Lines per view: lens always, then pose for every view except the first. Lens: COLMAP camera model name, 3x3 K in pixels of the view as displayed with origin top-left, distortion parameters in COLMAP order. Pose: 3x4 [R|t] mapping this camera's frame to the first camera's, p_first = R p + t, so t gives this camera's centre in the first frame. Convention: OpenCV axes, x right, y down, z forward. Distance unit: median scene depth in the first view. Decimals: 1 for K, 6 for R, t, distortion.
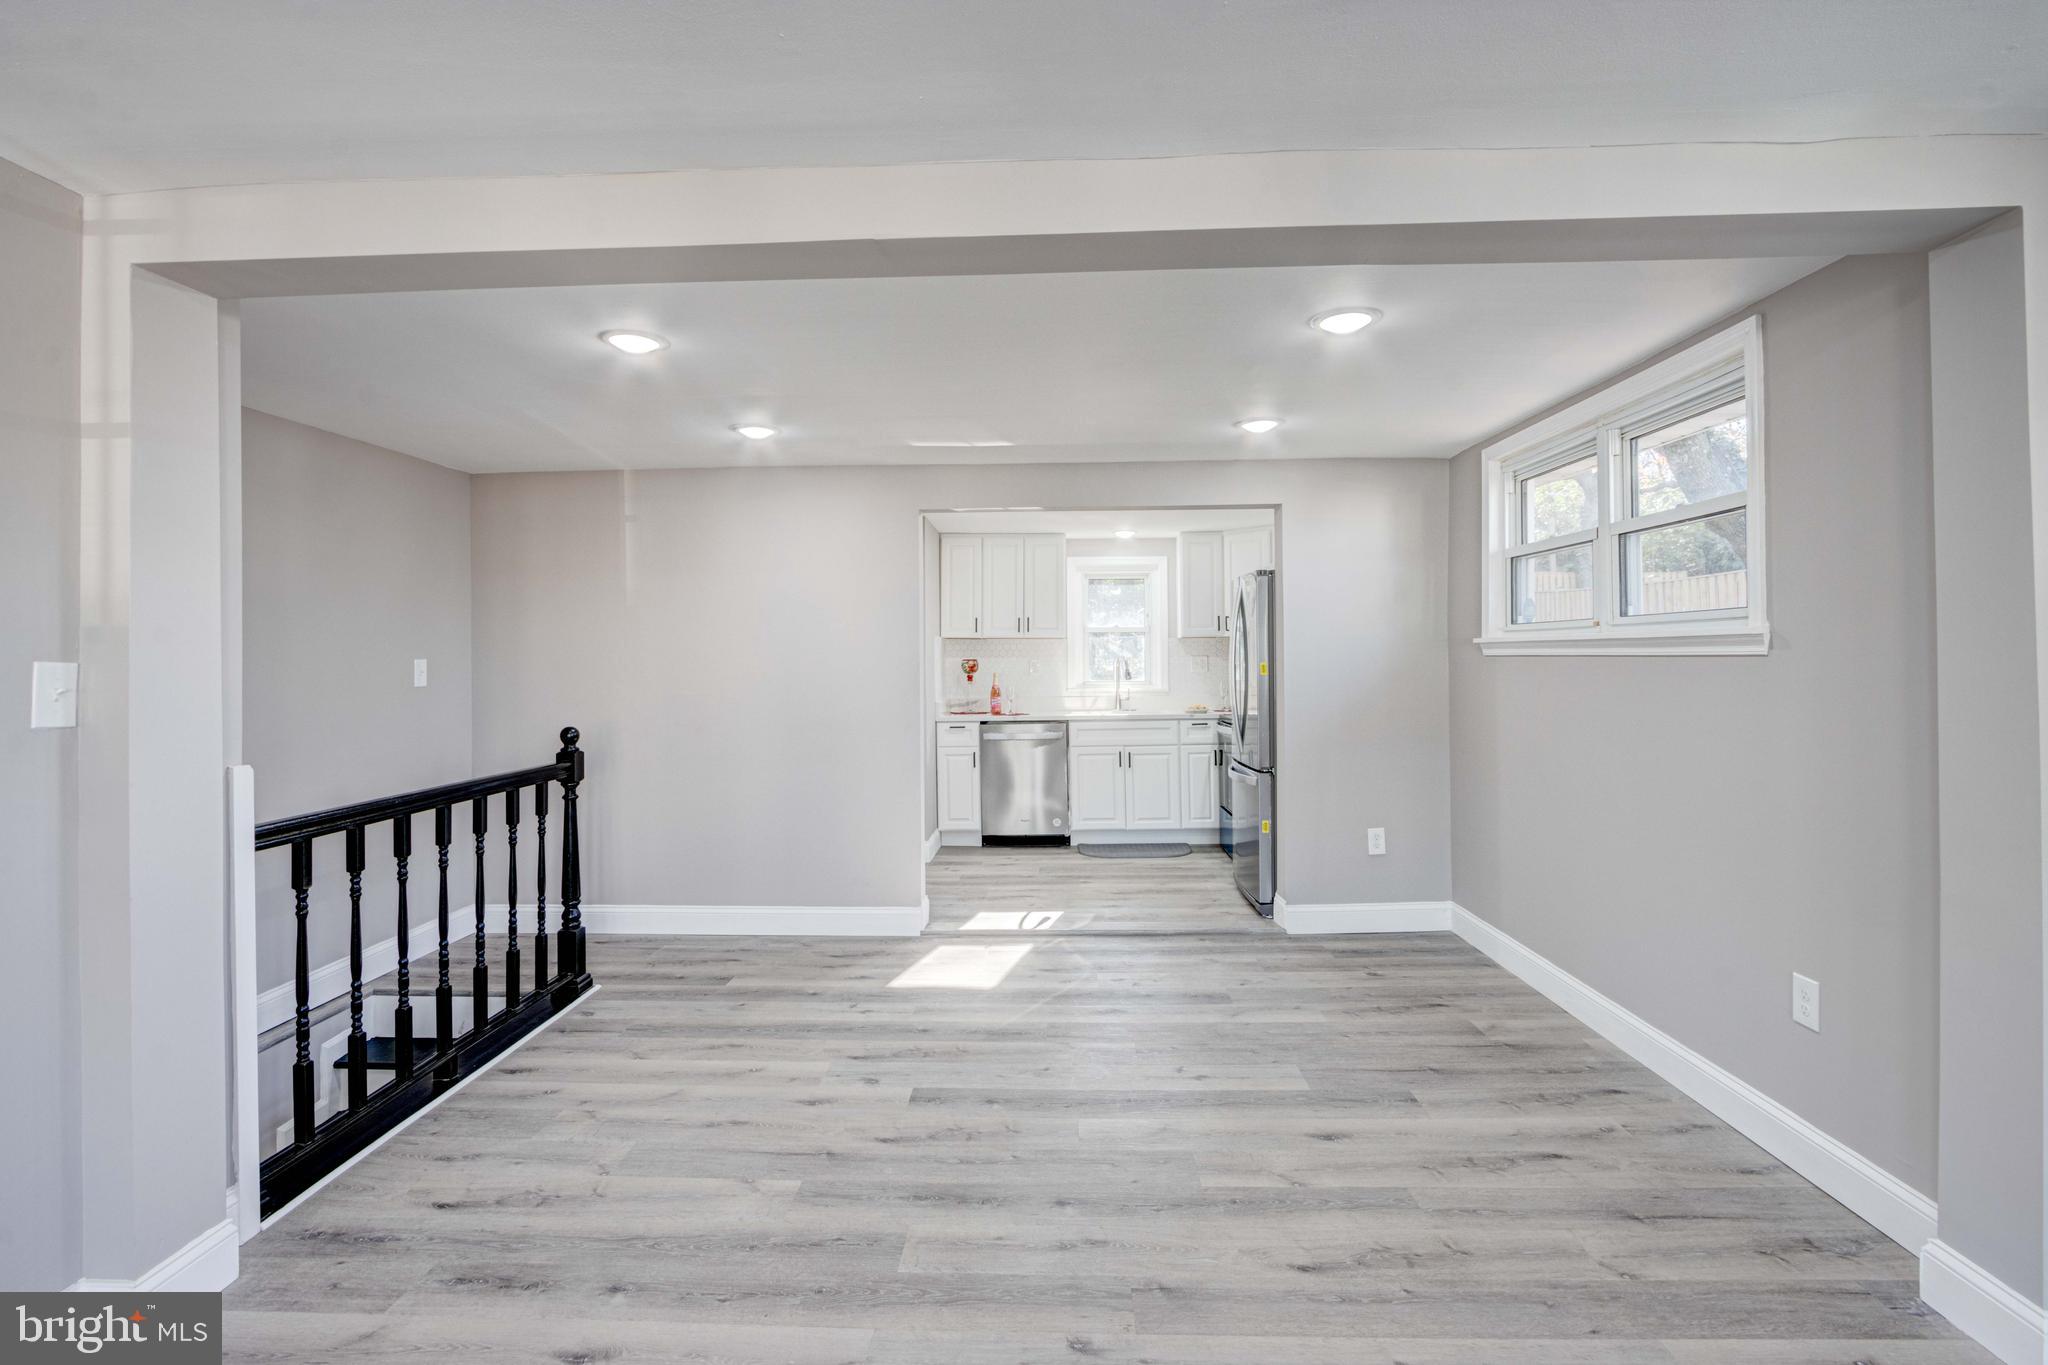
lens RADIAL K [[956.8, 0, 1027.0], [0, 956.8, 652.2], [0, 0, 1]] dist [-0.018427, 0.004141]
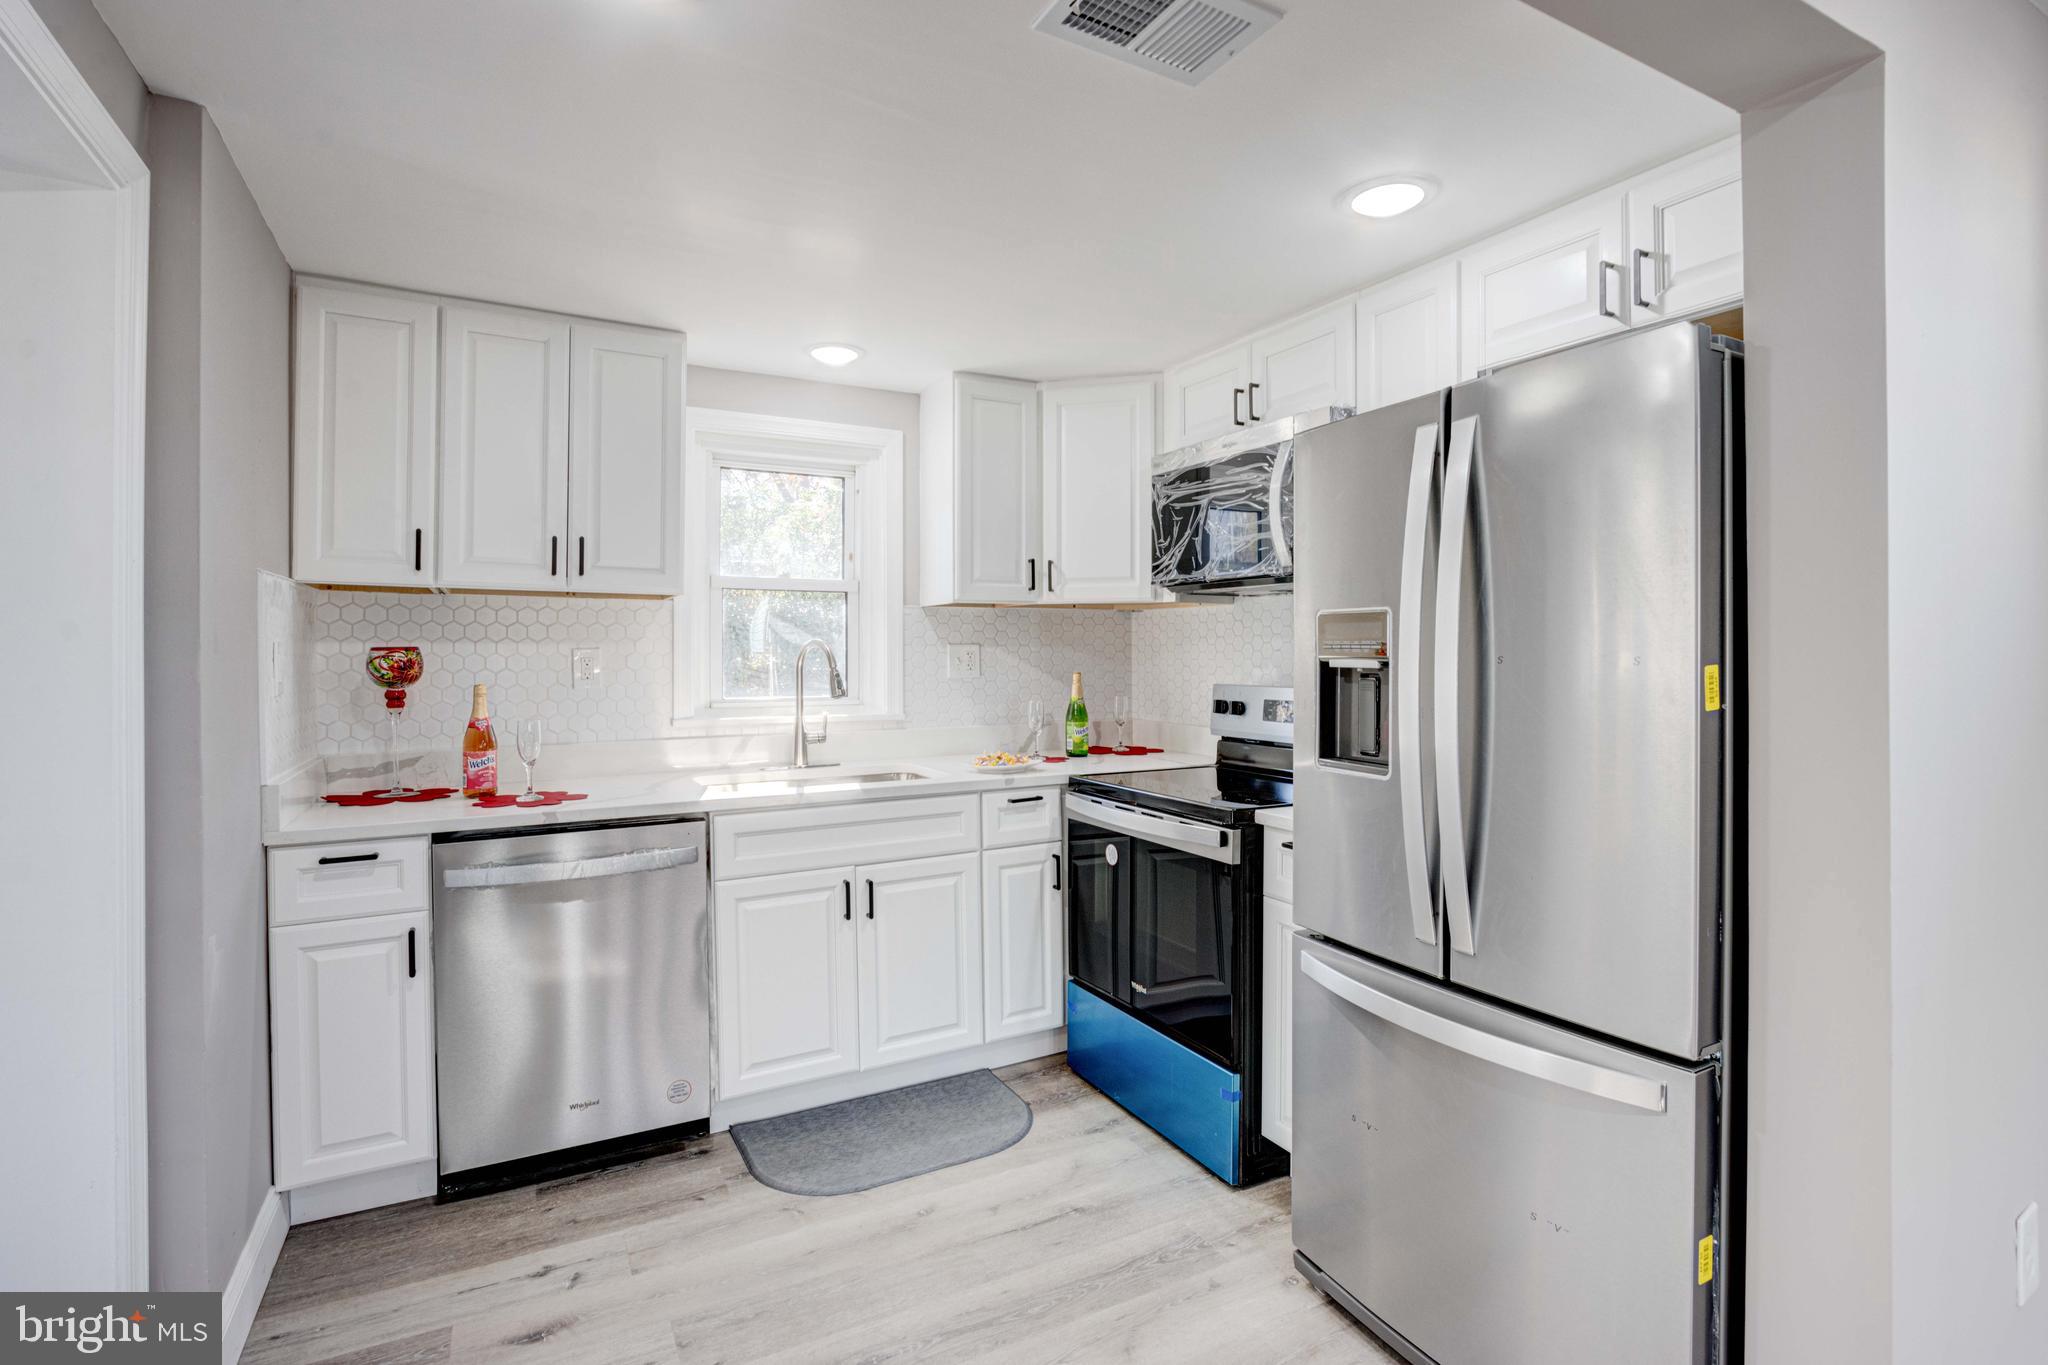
lens RADIAL K [[956.8, 0, 1051.8], [0, 956.8, 661.0], [0, 0, 1]] dist [-0.018427, 0.004141]
pose [[0.849910, 0.003113, 0.526919, -0.053508], [-0.012472, 0.999821, 0.014211, 0.006681], [-0.526780, -0.018650, 0.849797, 0.804943]]
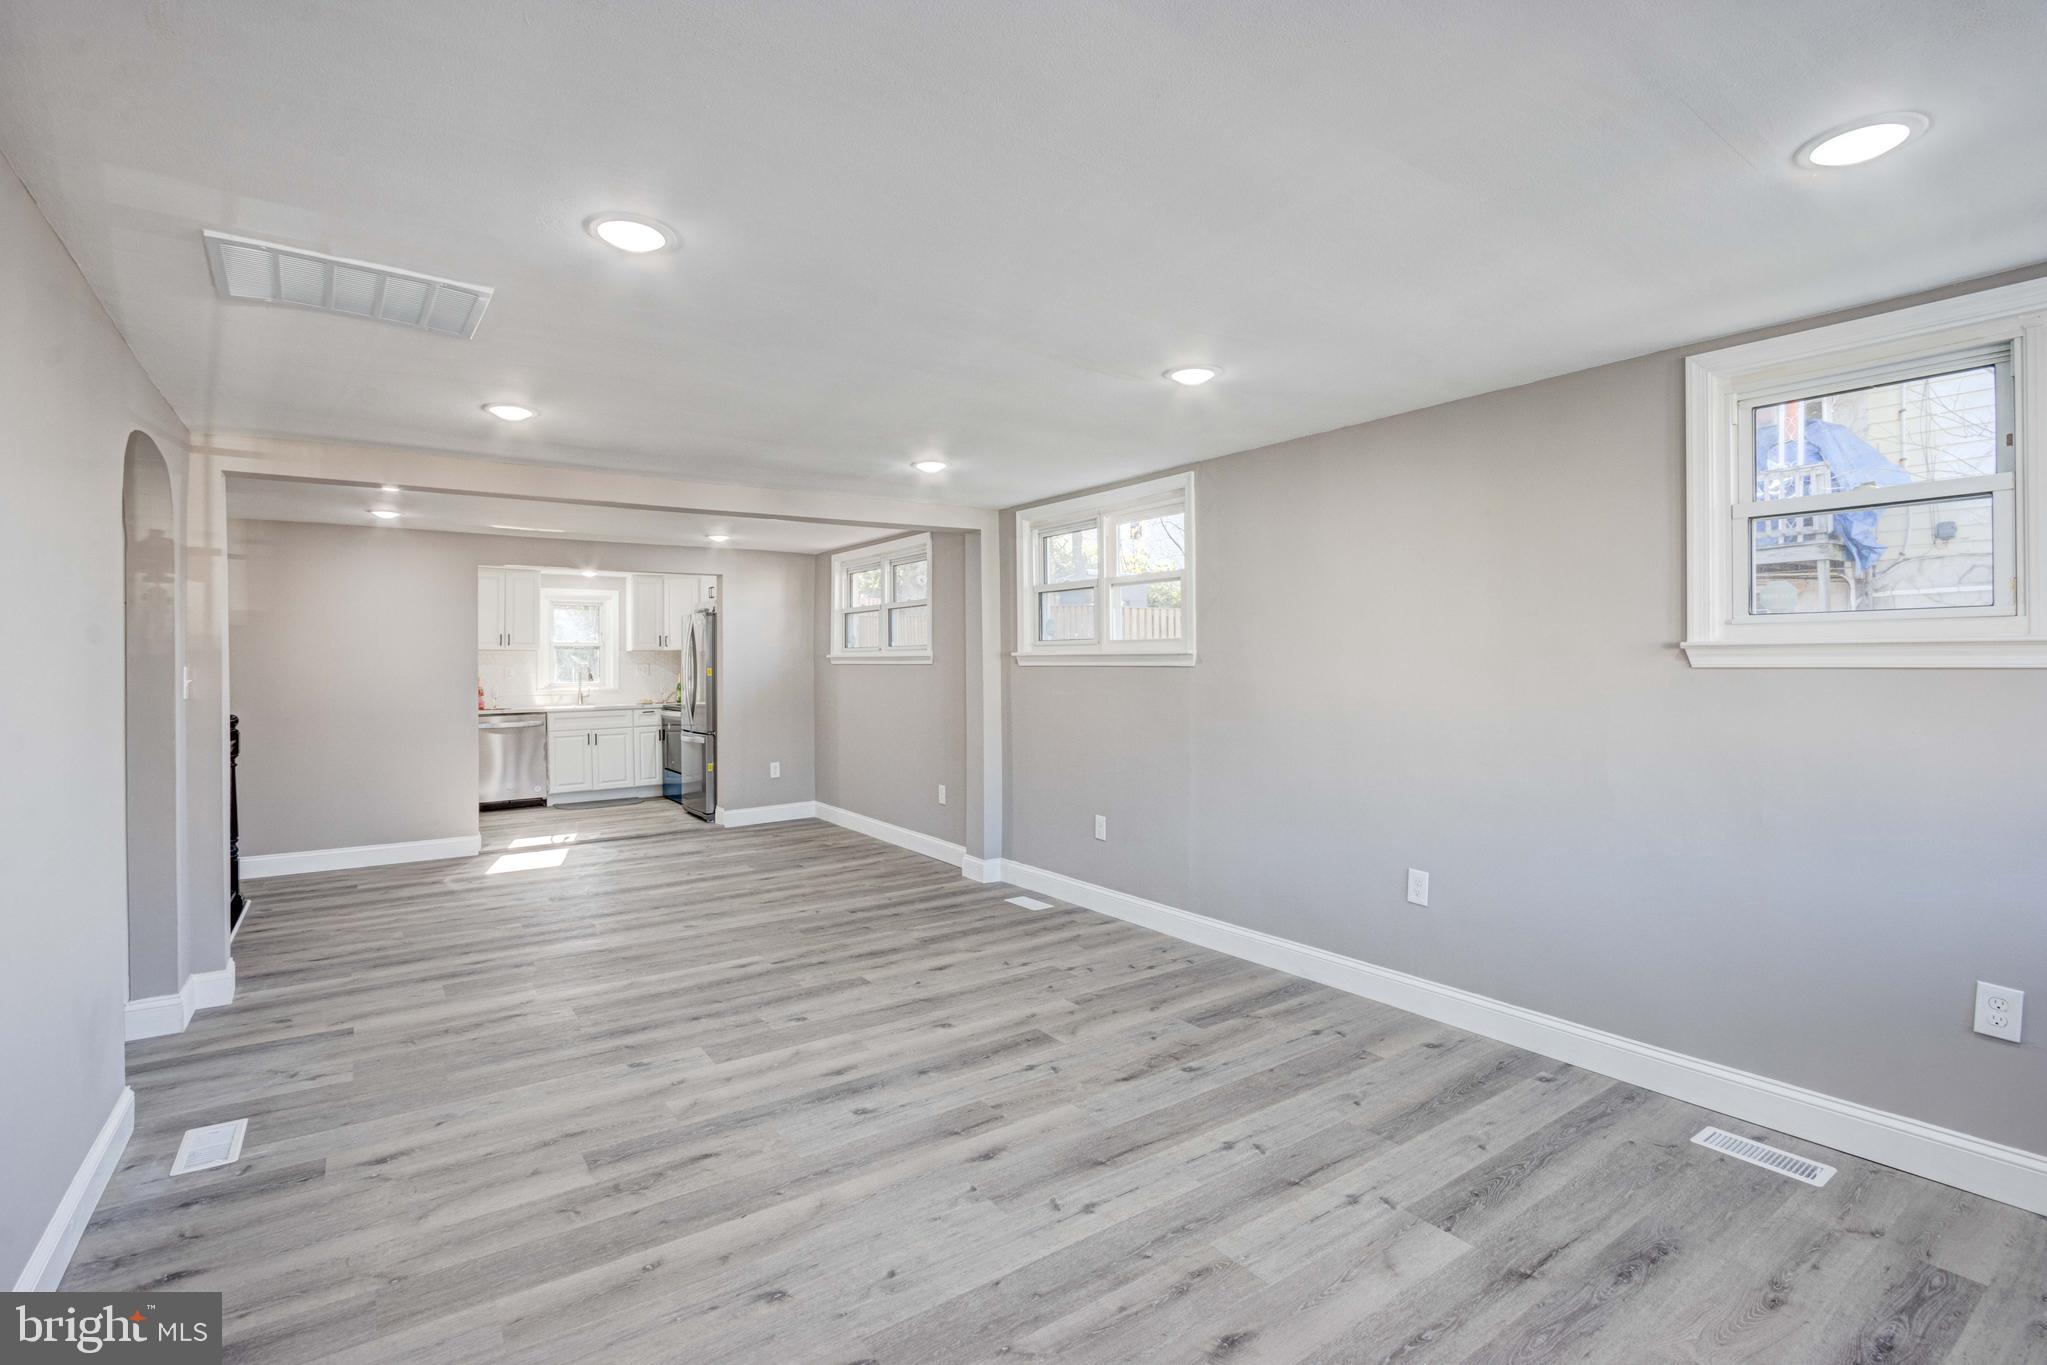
lens RADIAL K [[956.4, 0, 1008.9], [0, 956.4, 670.5], [0, 0, 1]] dist [-0.018427, 0.004141]
pose [[0.810650, -0.001070, 0.585530, -0.280360], [-0.004756, 0.999953, 0.008412, -0.001273], [-0.585512, -0.009604, 0.810607, -0.603015]]
